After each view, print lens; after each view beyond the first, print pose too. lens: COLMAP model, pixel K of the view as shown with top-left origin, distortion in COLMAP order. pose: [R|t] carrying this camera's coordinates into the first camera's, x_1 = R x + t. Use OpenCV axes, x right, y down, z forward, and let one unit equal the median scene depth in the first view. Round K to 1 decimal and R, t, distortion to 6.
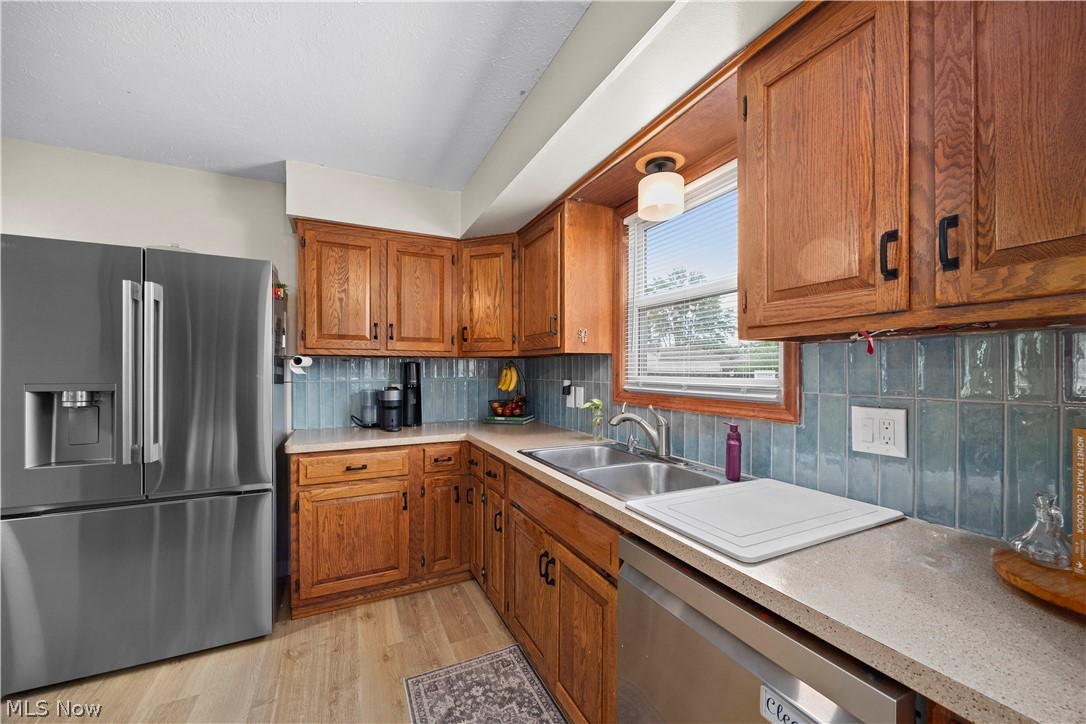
lens RADIAL K [[421.2, 0, 542.7], [0, 421.2, 373.4], [0, 0, 1]] dist [-0.000562, 0.000497]
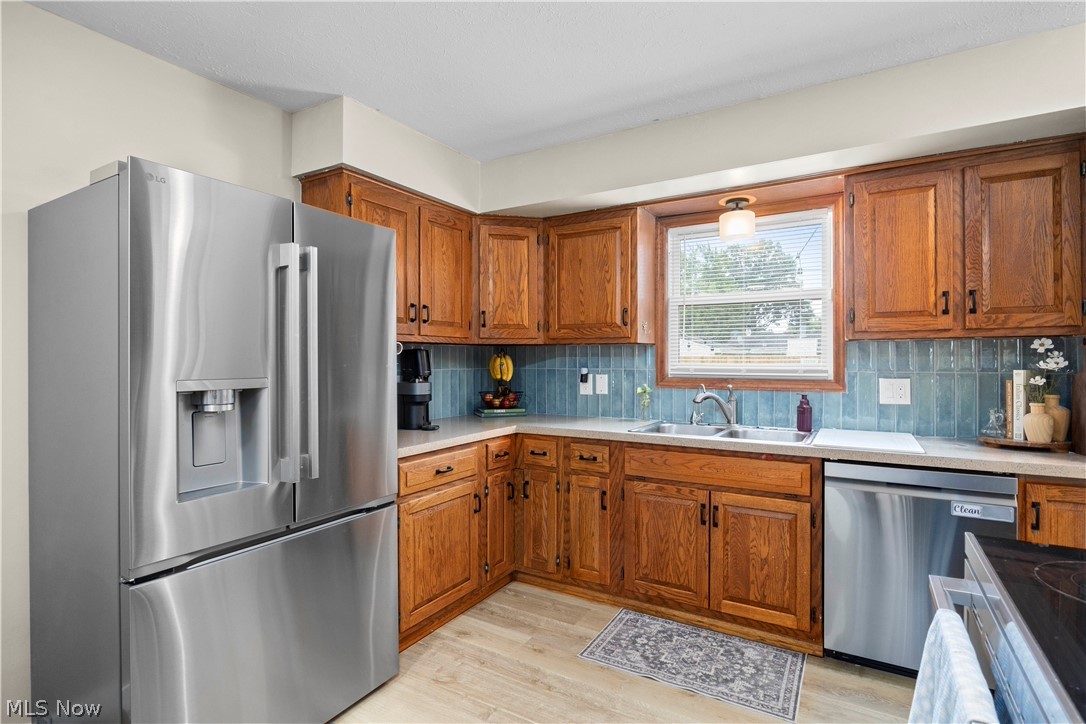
lens RADIAL K [[540.3, 0, 544.4], [0, 540.3, 362.1], [0, 0, 1]] dist [-0.002163, -0.000697]
pose [[0.834959, -0.007022, 0.550267, -0.892137], [0.007632, 0.999970, 0.001180, -0.001201], [-0.550259, 0.003215, 0.834988, -0.056594]]
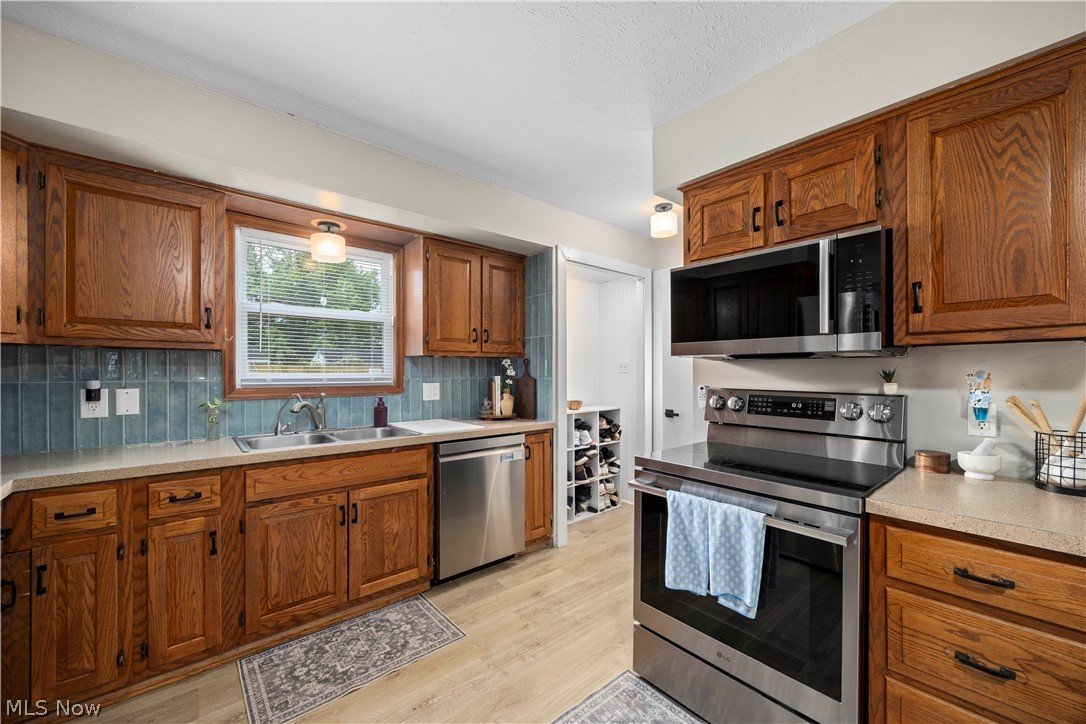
lens RADIAL K [[421.2, 0, 539.6], [0, 421.2, 373.2], [0, 0, 1]] dist [-0.000562, 0.000497]
pose [[-0.254121, -0.010563, 0.967115, -1.007472], [0.003199, 0.999926, 0.011761, -0.004187], [-0.967167, 0.006082, -0.254069, 0.520734]]
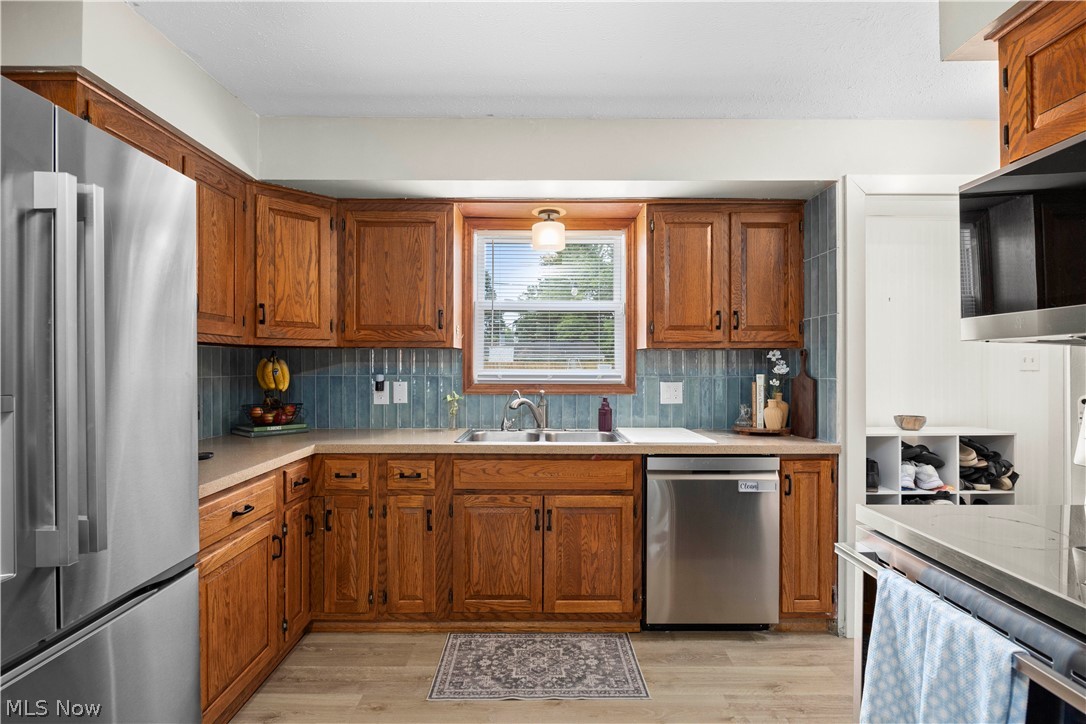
lens RADIAL K [[540.3, 0, 543.2], [0, 540.3, 369.3], [0, 0, 1]] dist [-0.002163, -0.000697]
pose [[0.432509, -0.009224, 0.901583, -1.010614], [0.005521, 0.999956, 0.007582, -0.003338], [-0.901613, 0.001698, 0.432540, 0.204039]]
